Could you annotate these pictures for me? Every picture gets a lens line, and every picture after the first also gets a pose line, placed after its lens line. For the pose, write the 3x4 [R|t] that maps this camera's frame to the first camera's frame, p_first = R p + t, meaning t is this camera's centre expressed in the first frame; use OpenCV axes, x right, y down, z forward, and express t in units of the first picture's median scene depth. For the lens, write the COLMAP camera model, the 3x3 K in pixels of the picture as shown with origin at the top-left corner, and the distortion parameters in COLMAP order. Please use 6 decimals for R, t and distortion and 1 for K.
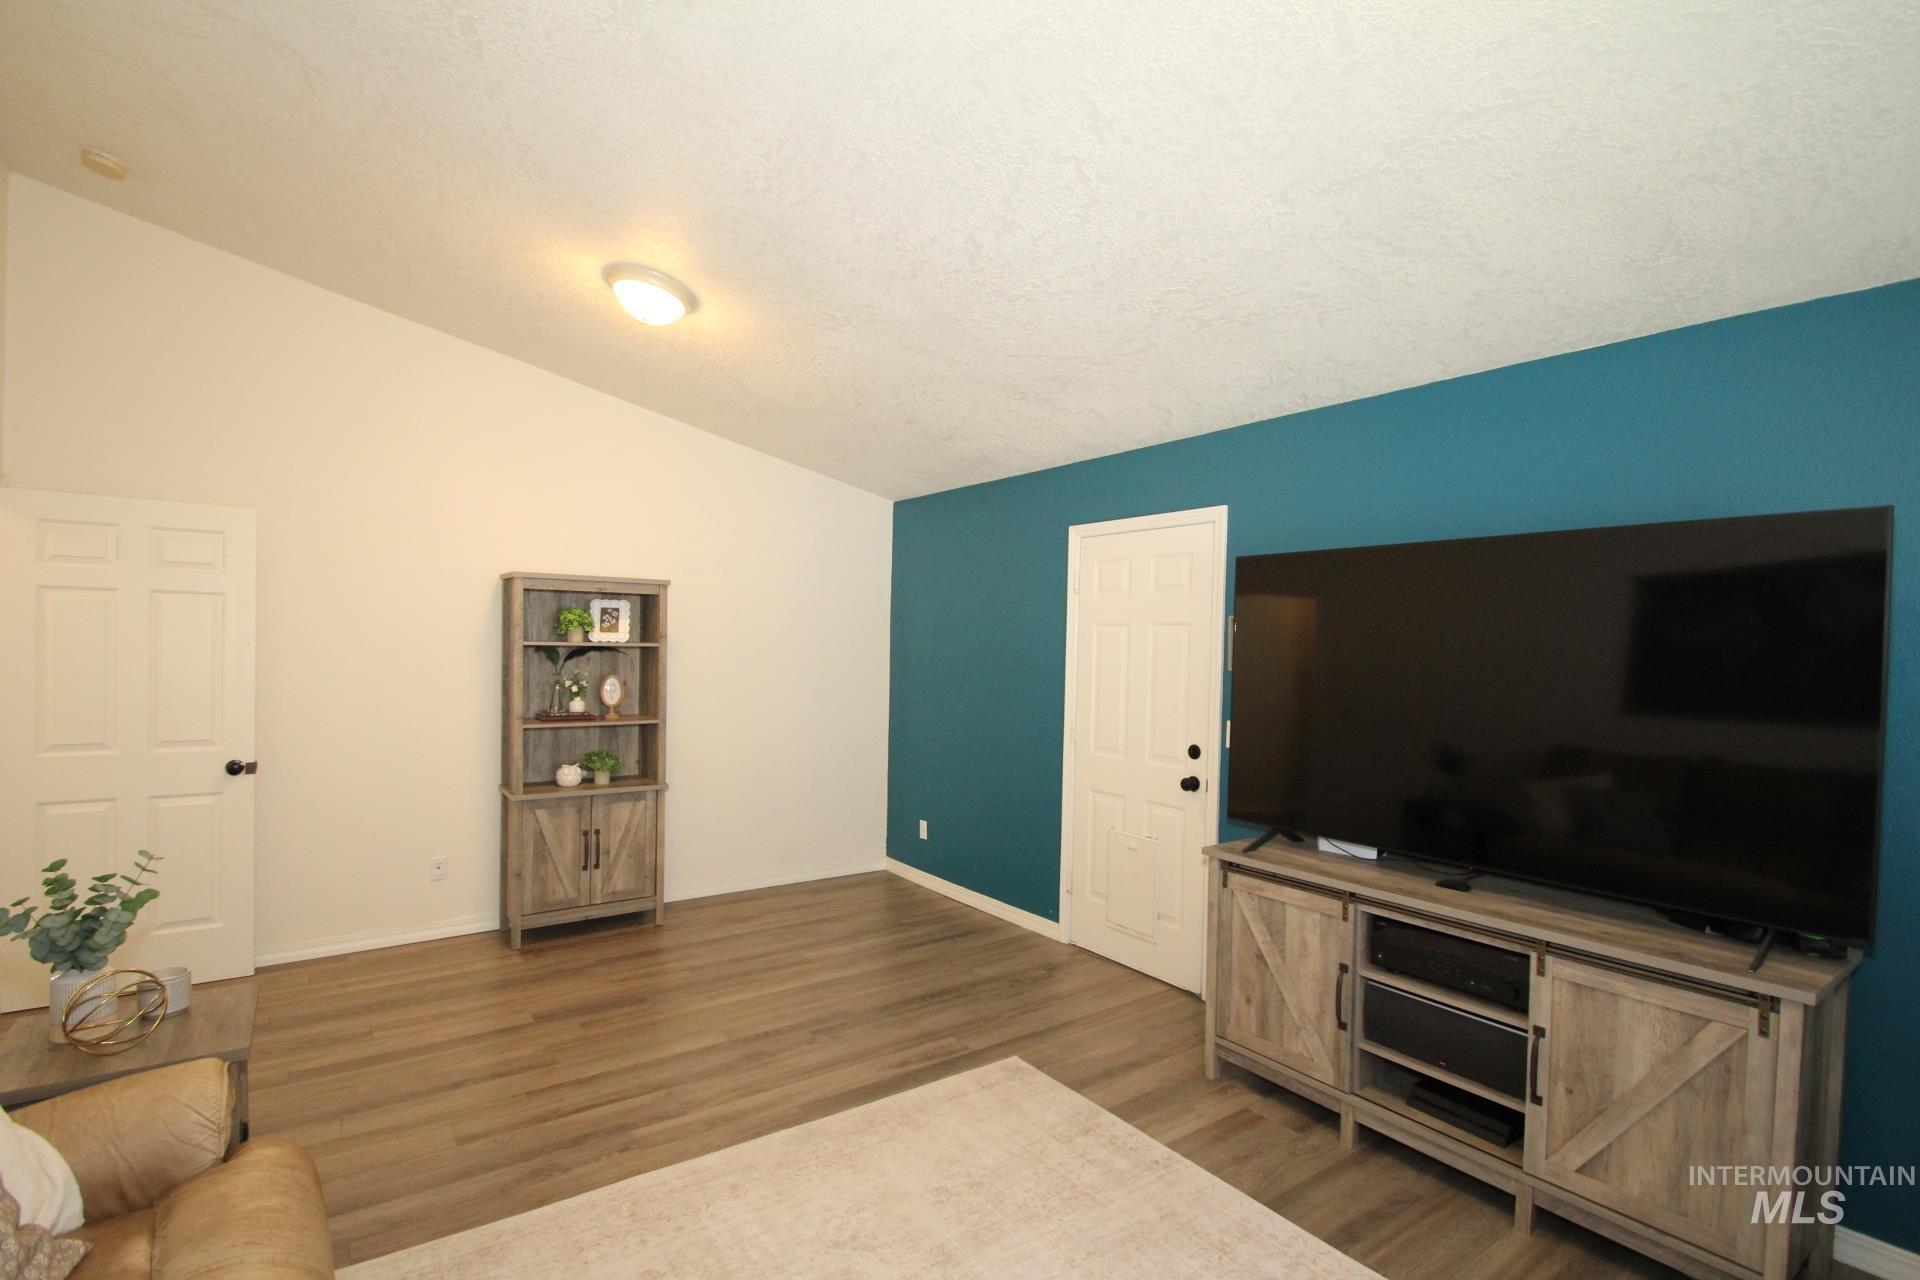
lens RADIAL K [[888.3, 0, 940.0], [0, 888.3, 662.3], [0, 0, 1]] dist [-0.001572, -0.000988]
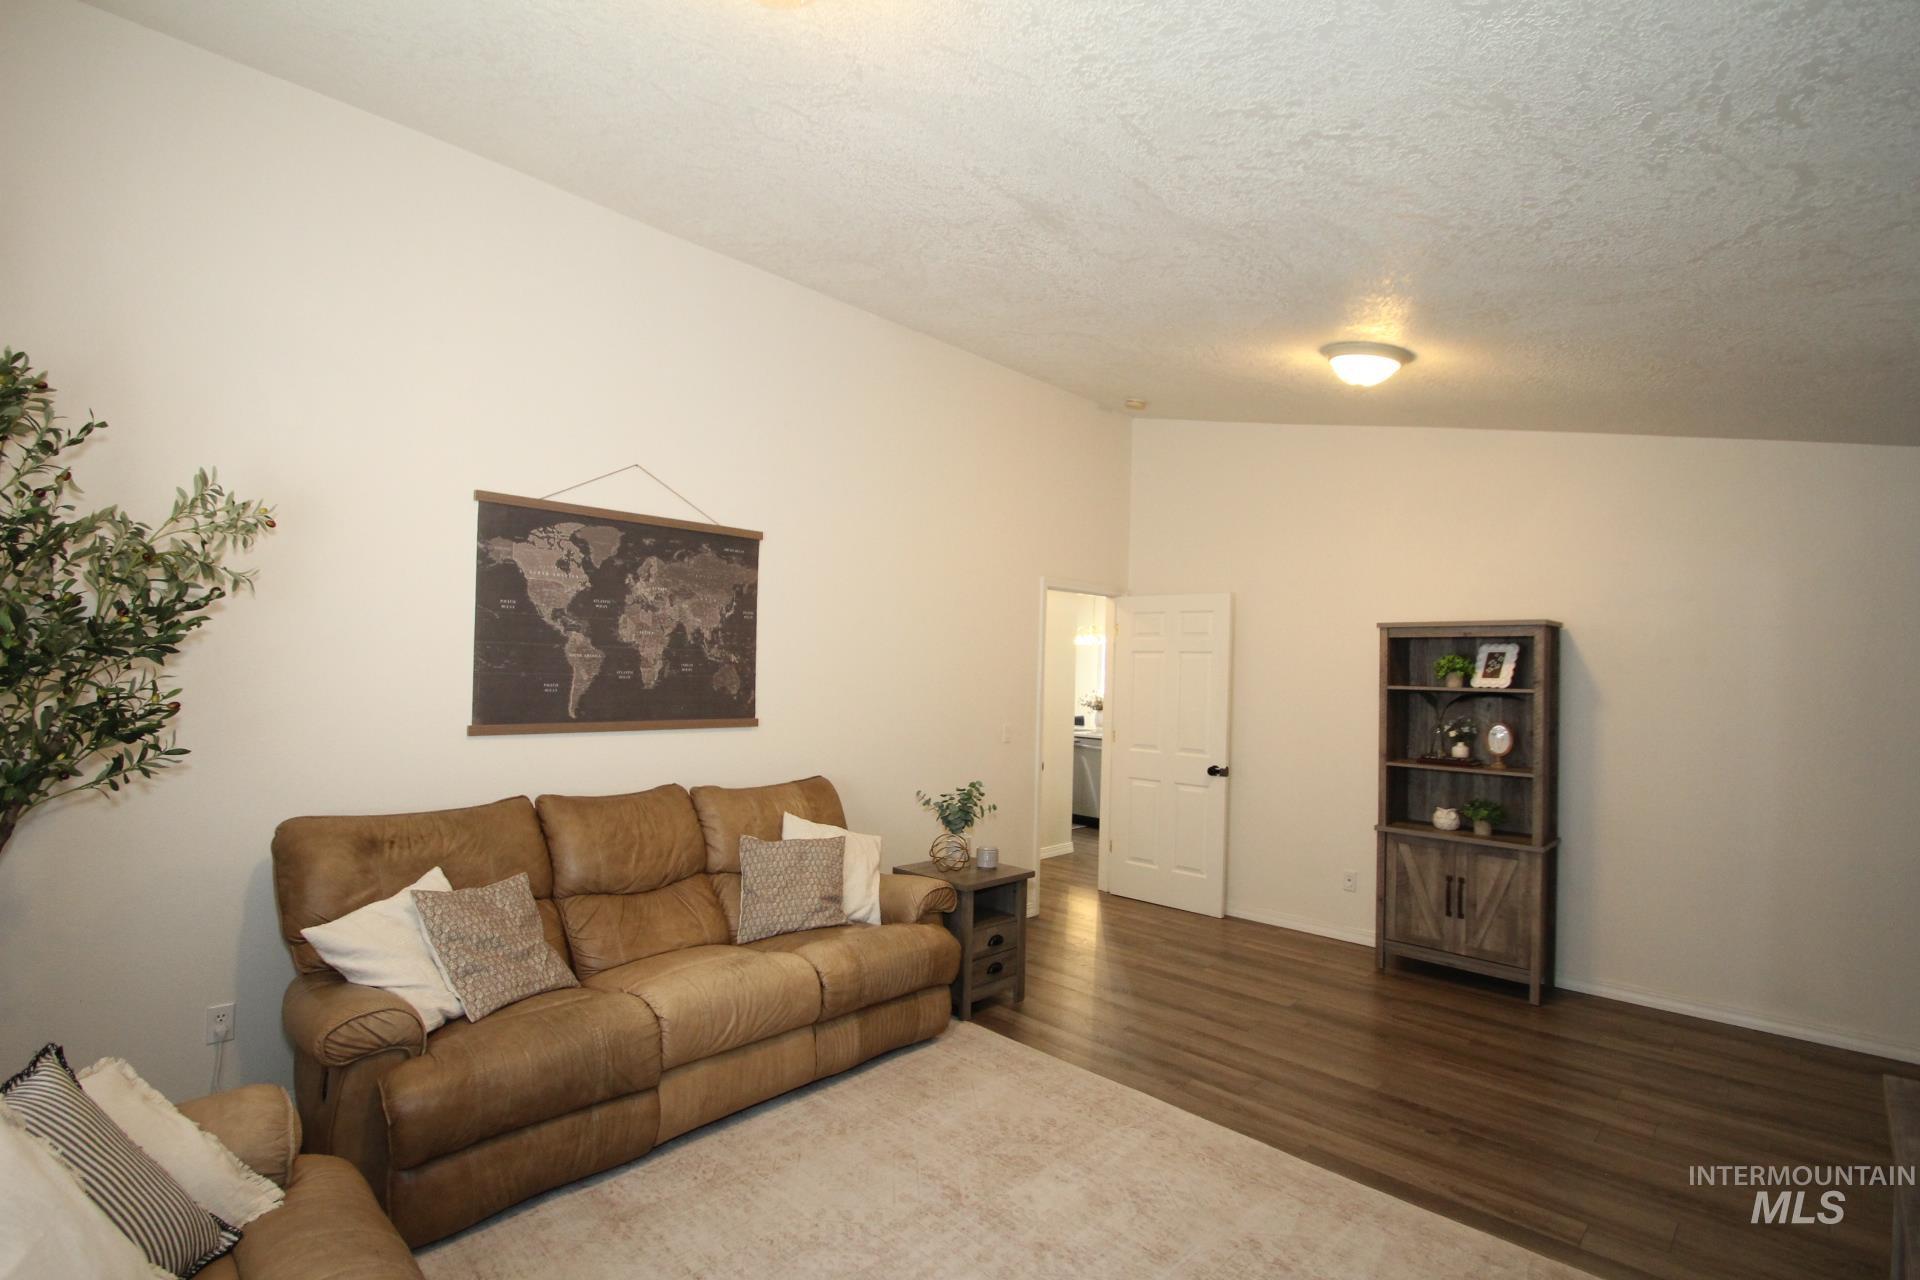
lens RADIAL K [[888.3, 0, 940.0], [0, 888.3, 662.3], [0, 0, 1]] dist [-0.001572, -0.000988]
pose [[0.177045, -0.023487, -0.983922, 0.493656], [-0.040863, 0.998678, -0.031192, 0.004144], [0.983354, 0.045729, 0.175851, 0.253547]]
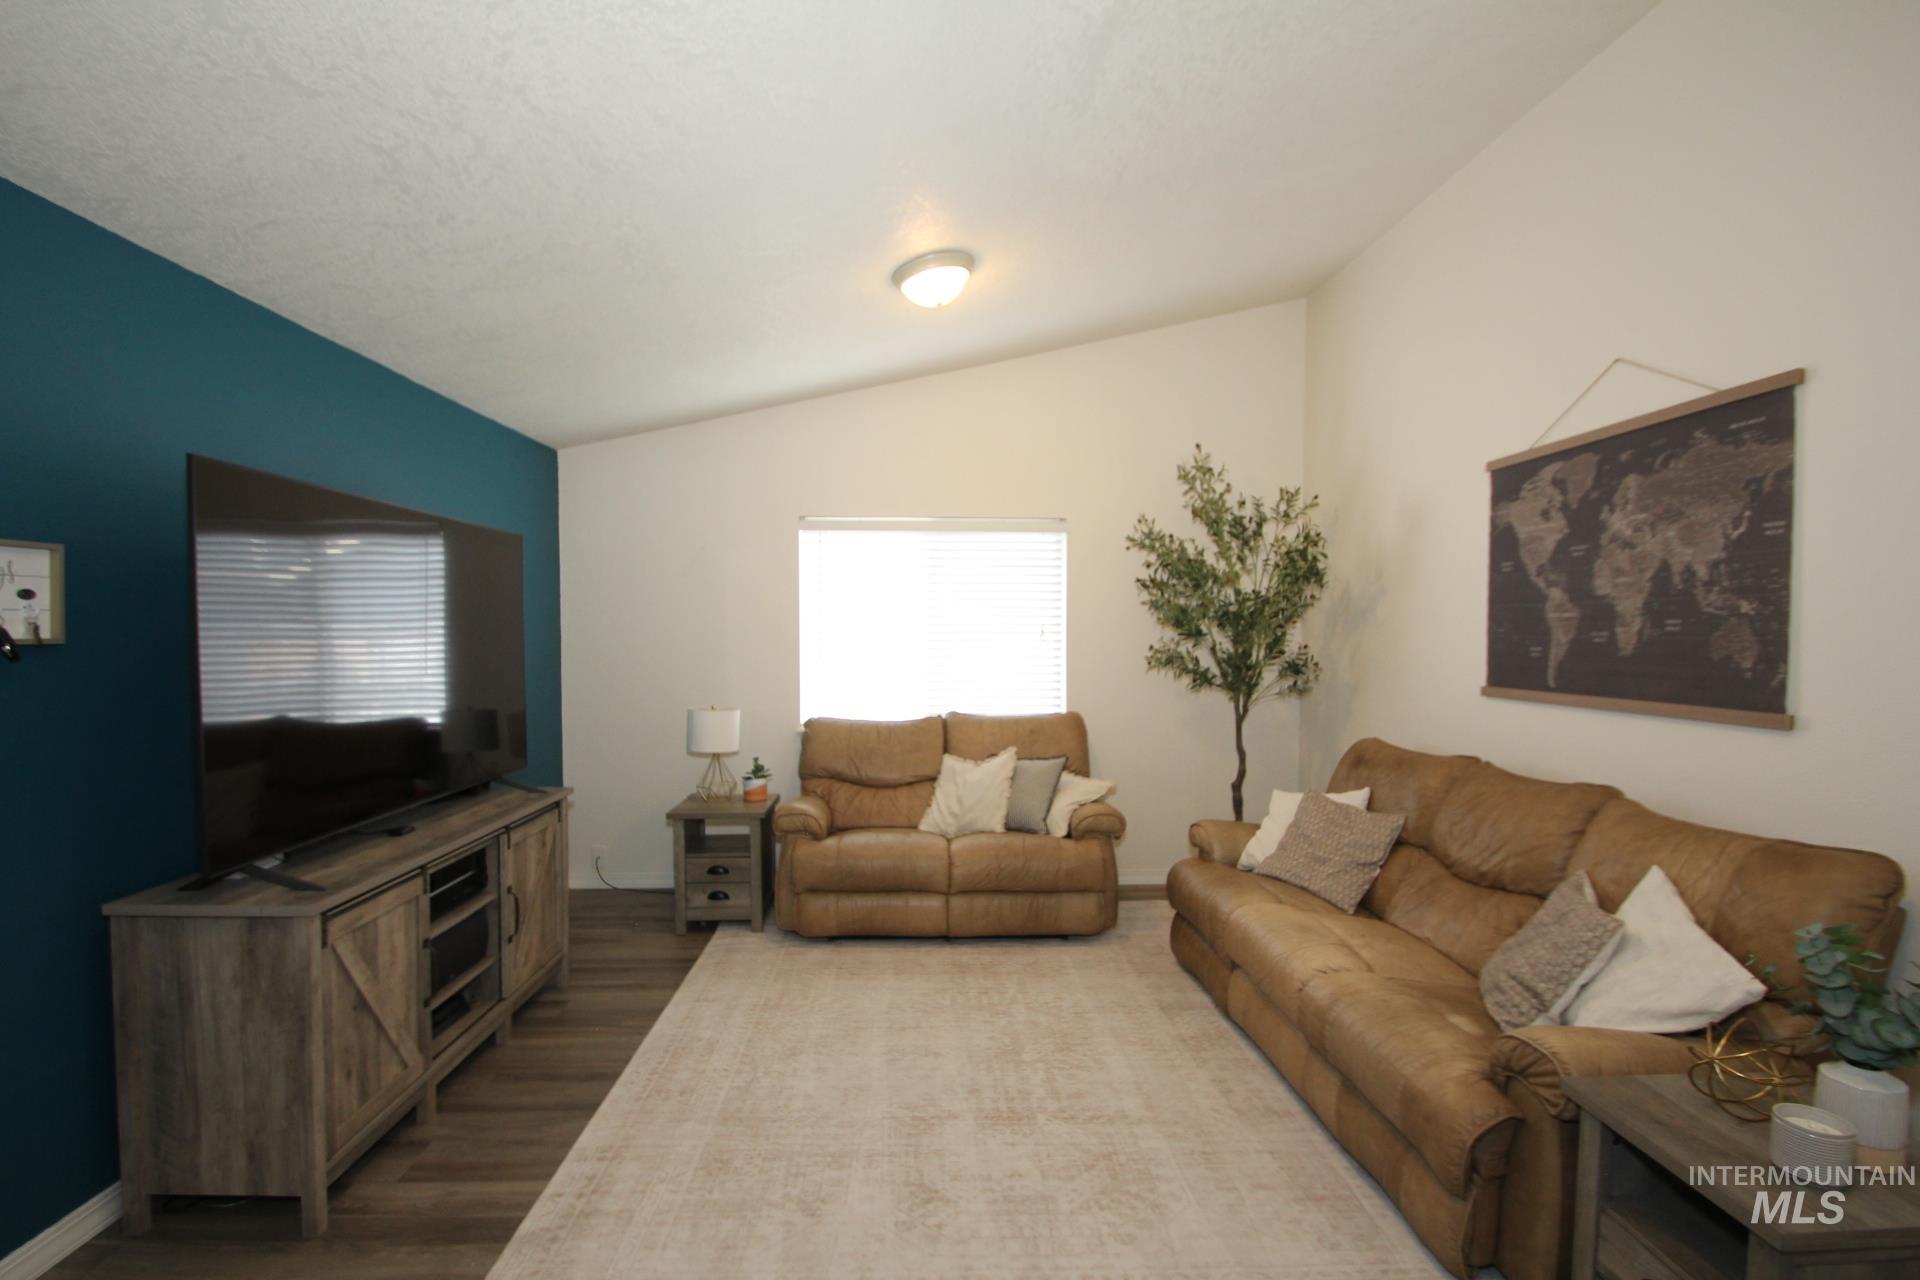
lens RADIAL K [[888.3, 0, 940.0], [0, 888.3, 662.3], [0, 0, 1]] dist [-0.001572, -0.000988]
pose [[-0.839619, -0.042200, 0.541534, -0.316148], [-0.010994, 0.998093, 0.060733, -0.013433], [-0.543064, 0.045039, -0.838482, 0.908789]]
